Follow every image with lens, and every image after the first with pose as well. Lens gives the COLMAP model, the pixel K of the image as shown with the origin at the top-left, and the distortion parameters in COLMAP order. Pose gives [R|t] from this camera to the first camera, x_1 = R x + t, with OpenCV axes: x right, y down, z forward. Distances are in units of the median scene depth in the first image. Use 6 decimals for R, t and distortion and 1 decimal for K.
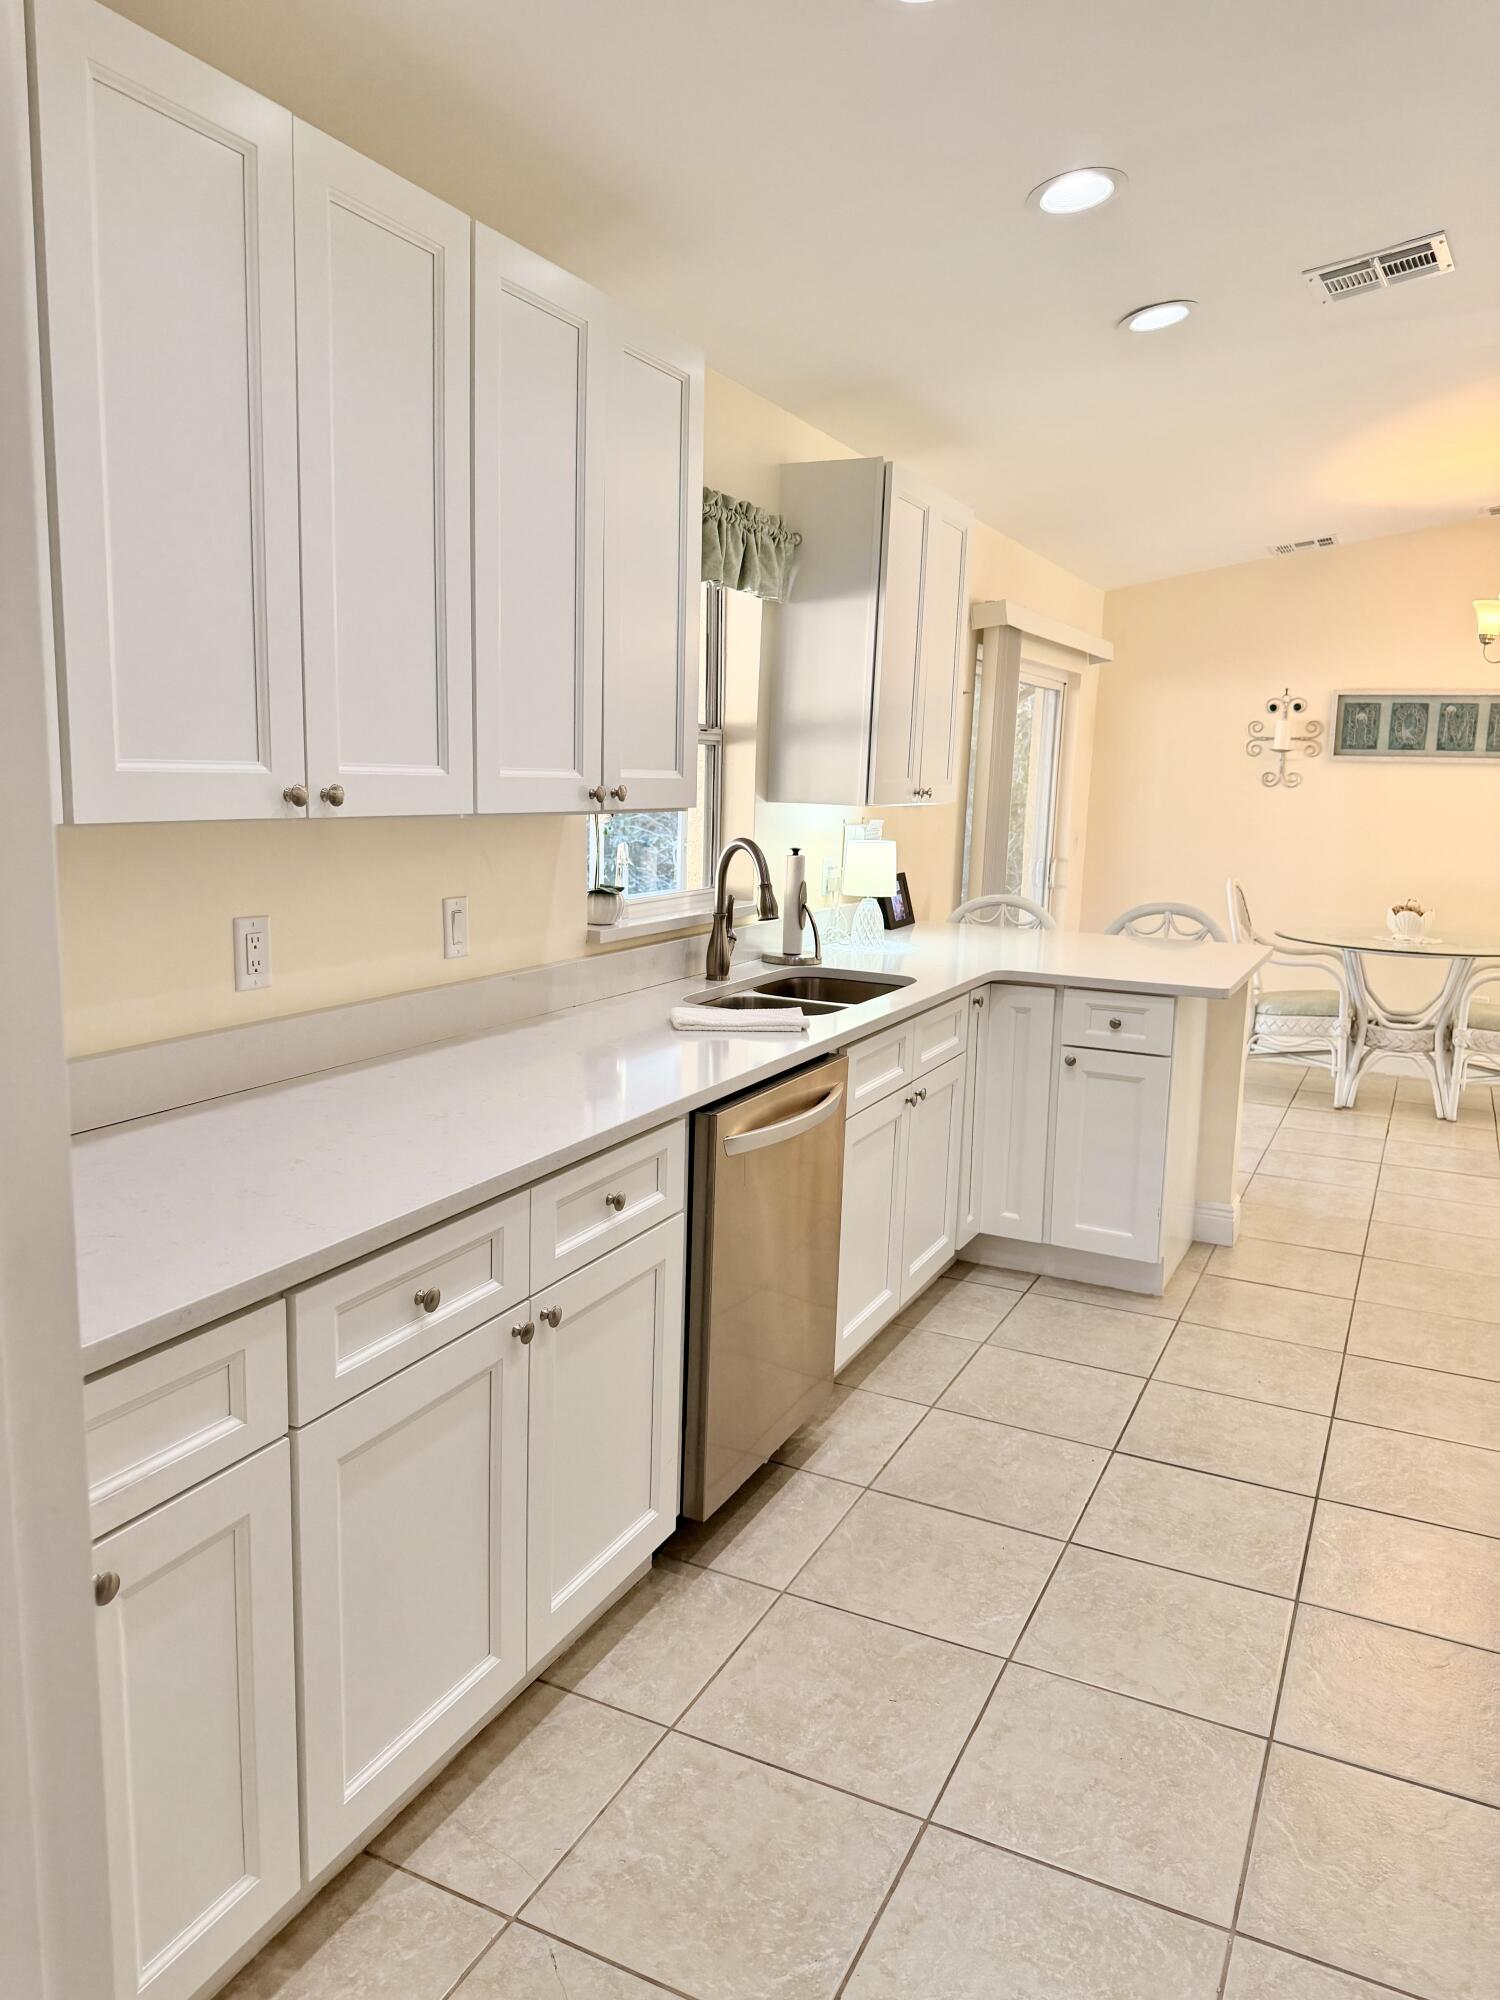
lens RADIAL K [[1409.7, 0, 750.0], [0, 1409.7, 1000.0], [0, 0, 1]] dist [0.082754, -0.142230]
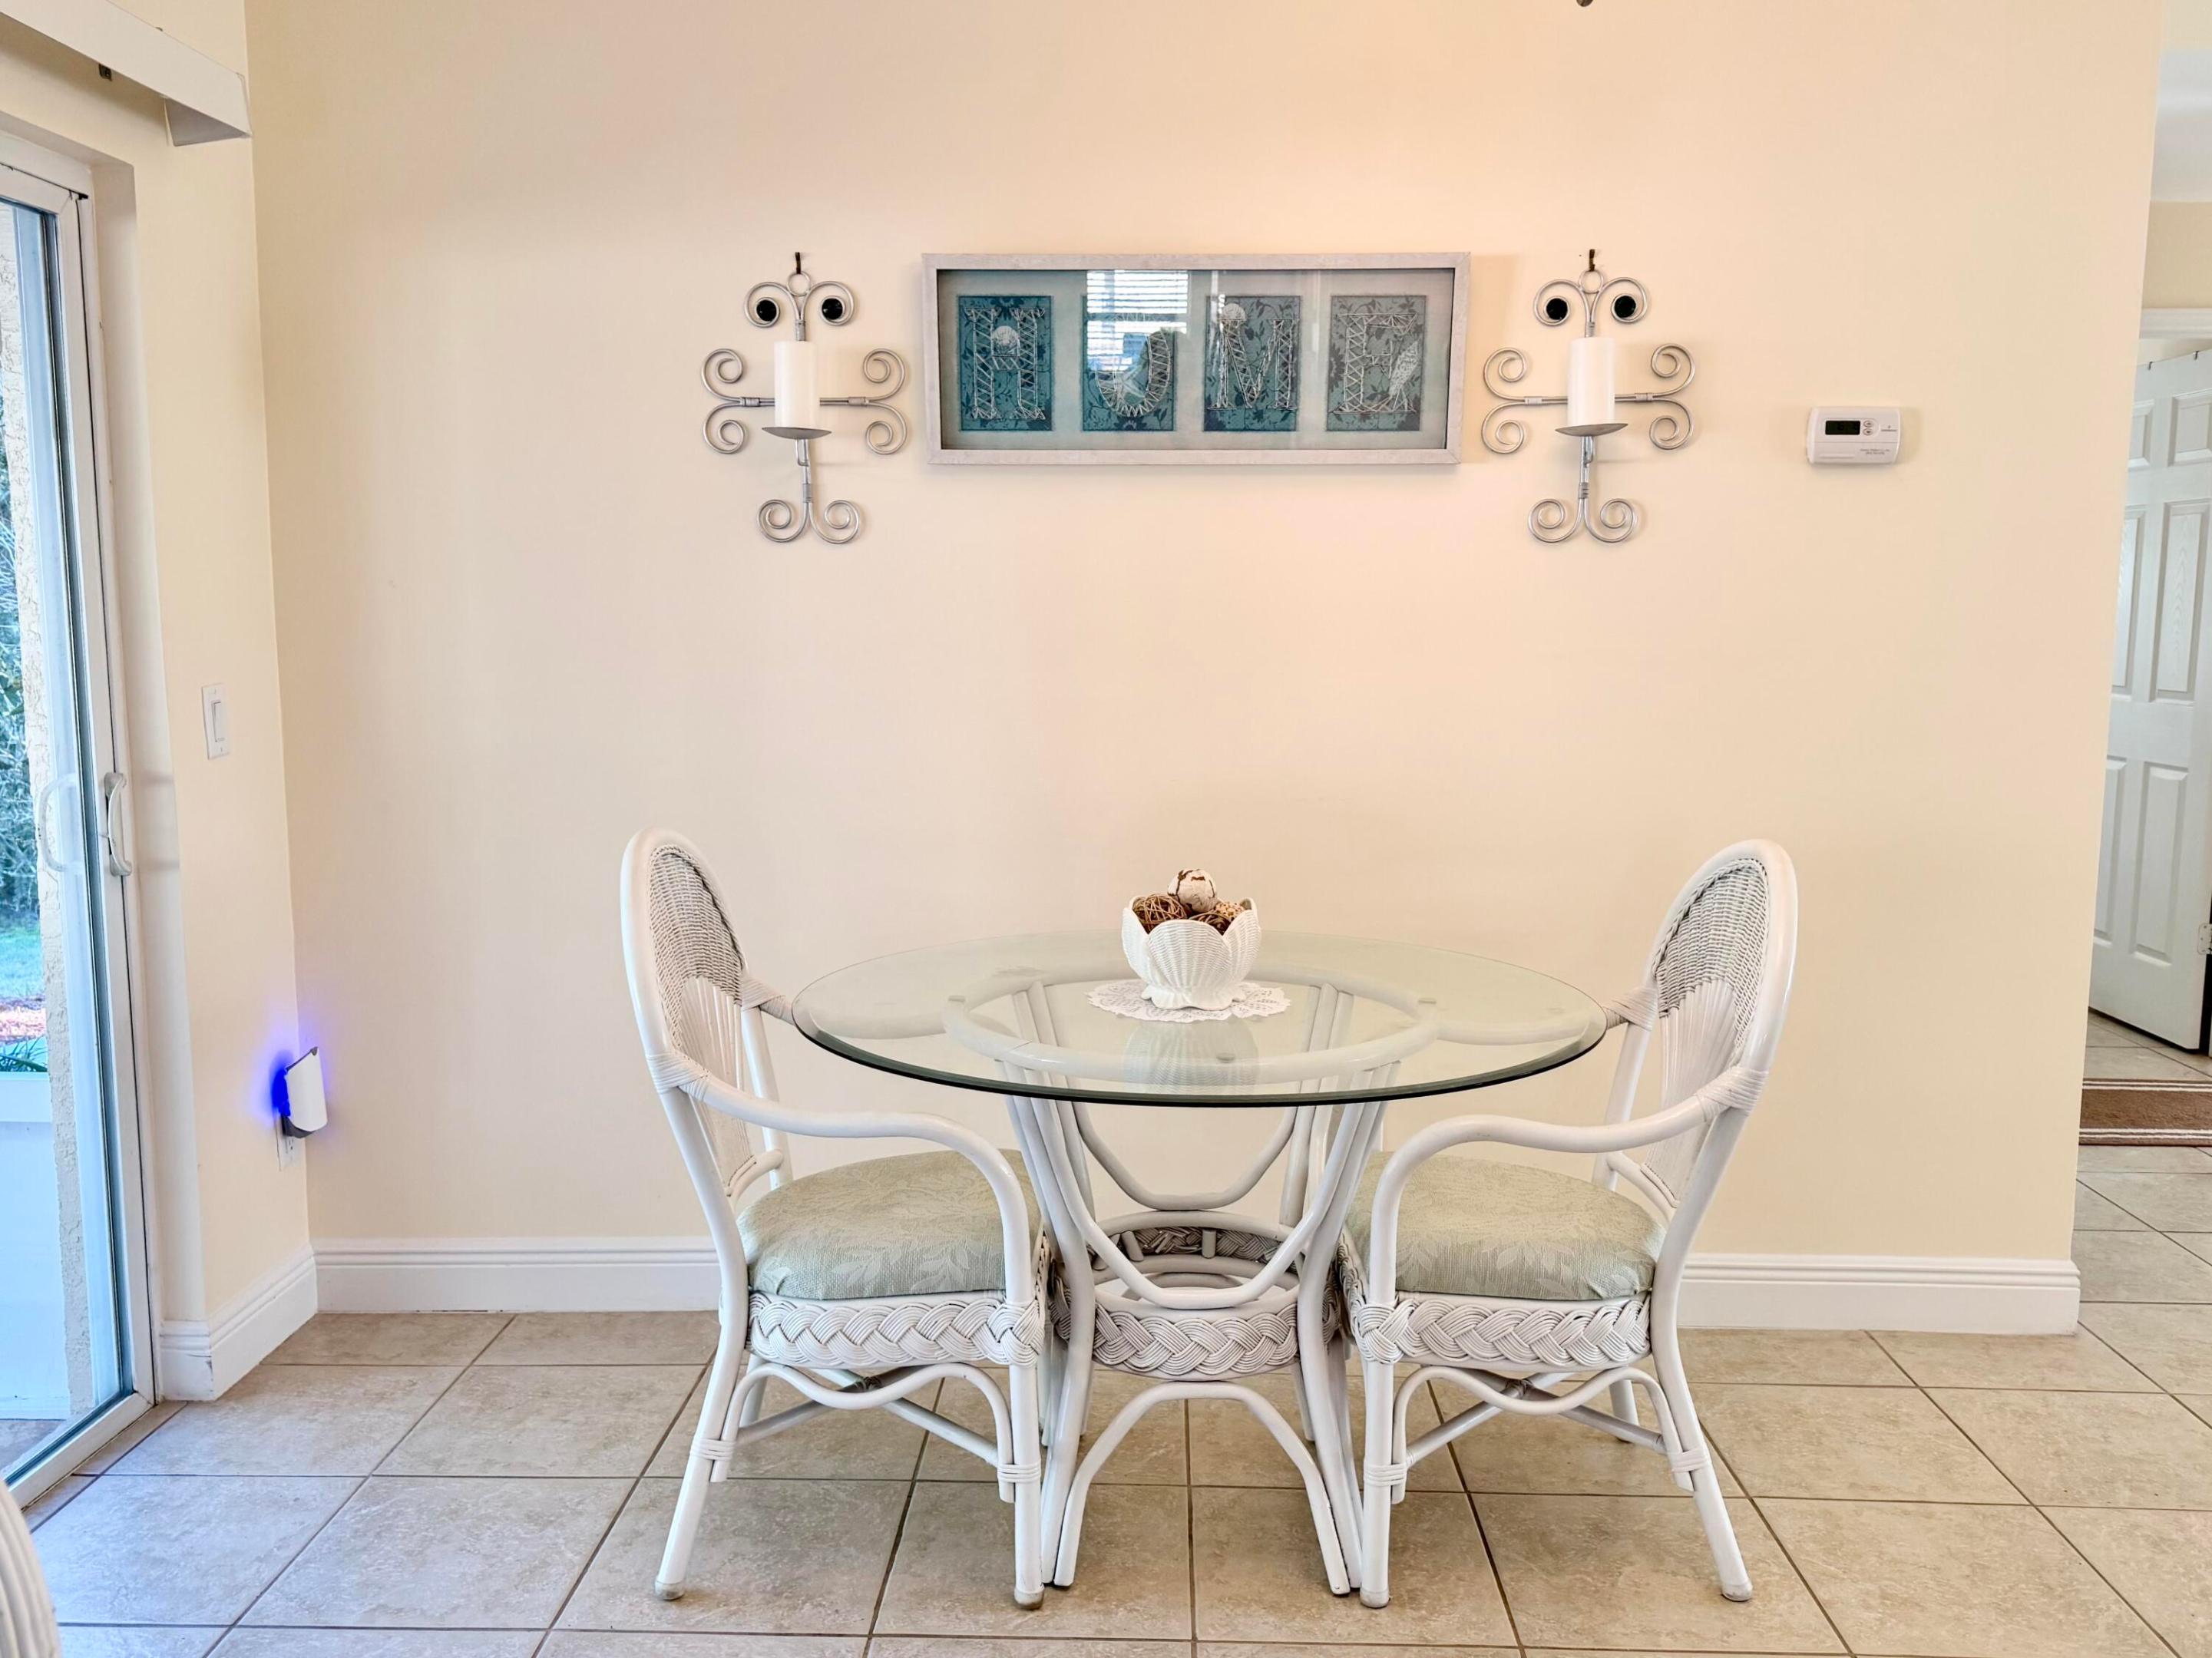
lens RADIAL K [[1565.3, 0, 1100.6], [0, 1565.3, 818.8], [0, 0, 1]] dist [0.149232, -0.221125]
pose [[0.913251, -0.077046, 0.400046, 0.289716], [0.087099, 0.996175, -0.006980, -0.076715], [-0.397978, 0.041218, 0.916468, 0.647859]]
